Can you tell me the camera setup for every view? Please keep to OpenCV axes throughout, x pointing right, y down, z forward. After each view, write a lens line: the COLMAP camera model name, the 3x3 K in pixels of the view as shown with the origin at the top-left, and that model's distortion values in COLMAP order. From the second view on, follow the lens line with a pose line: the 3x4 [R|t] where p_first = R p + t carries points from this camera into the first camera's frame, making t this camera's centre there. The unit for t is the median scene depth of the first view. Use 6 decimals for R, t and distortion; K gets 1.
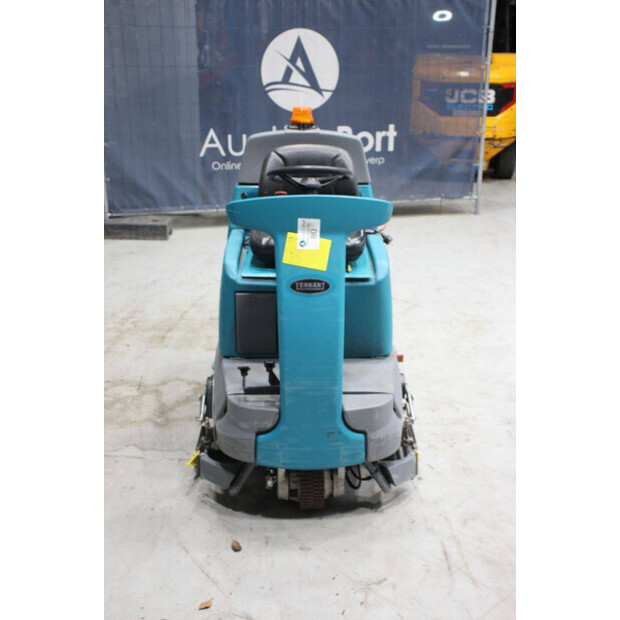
lens RADIAL K [[798.3, 0, 310.0], [0, 798.3, 310.0], [0, 0, 1]] dist [-0.010559, 0.245833]
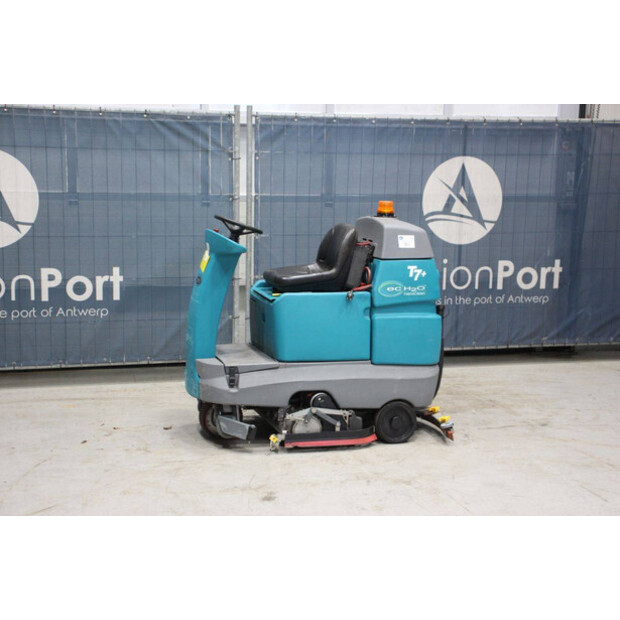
lens RADIAL K [[1091.4, 0, 310.0], [0, 1091.4, 310.0], [0, 0, 1]] dist [0.238224, -0.033618]
pose [[0.274279, 0.136476, -0.951917, 2.071499], [-0.347182, 0.937169, 0.034327, -0.119736], [0.896792, 0.321074, 0.304428, 0.450644]]
